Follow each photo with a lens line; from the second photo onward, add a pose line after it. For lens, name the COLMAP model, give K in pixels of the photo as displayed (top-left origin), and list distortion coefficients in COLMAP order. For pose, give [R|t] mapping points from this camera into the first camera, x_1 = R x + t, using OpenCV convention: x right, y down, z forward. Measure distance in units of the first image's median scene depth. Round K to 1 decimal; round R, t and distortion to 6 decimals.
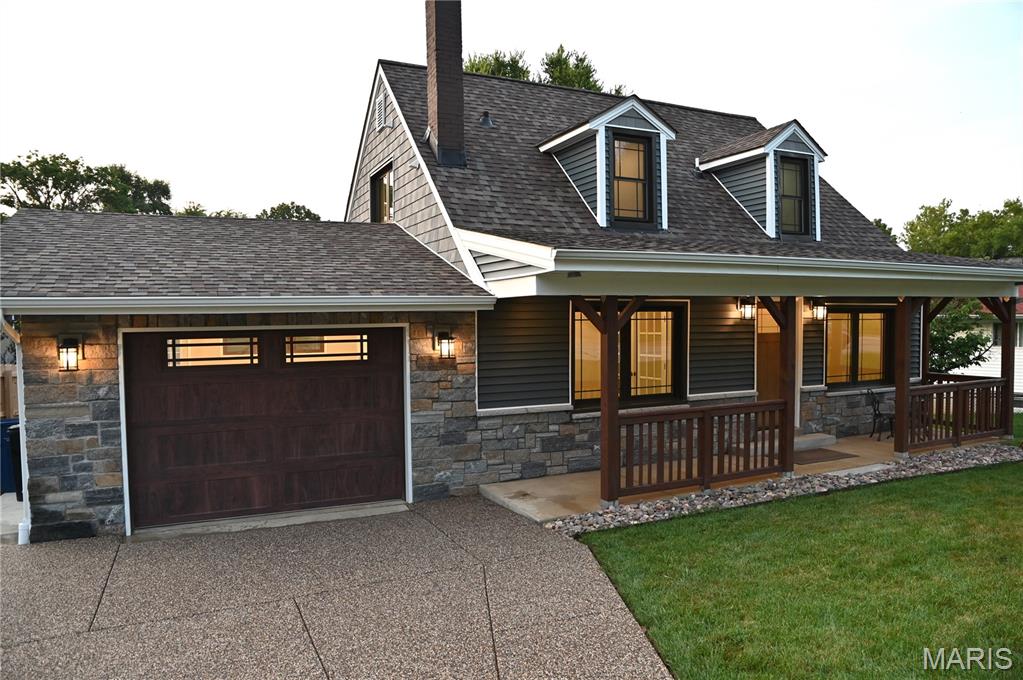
lens RADIAL K [[708.4, 0, 511.5], [0, 708.4, 340.0], [0, 0, 1]] dist [-0.040321, 0.002909]
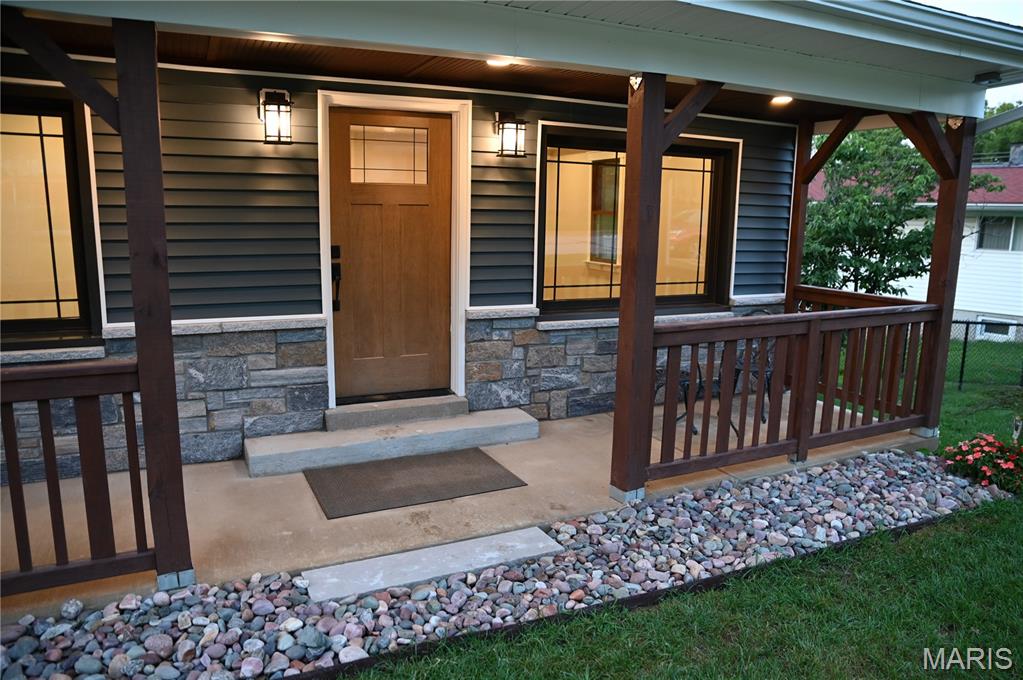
lens RADIAL K [[708.4, 0, 511.5], [0, 708.4, 340.0], [0, 0, 1]] dist [-0.040321, 0.002909]
pose [[0.999577, 0.028872, -0.003458, 0.434782], [-0.028055, 0.988833, 0.146365, 0.019268], [0.007645, -0.146206, 0.989225, 0.542199]]
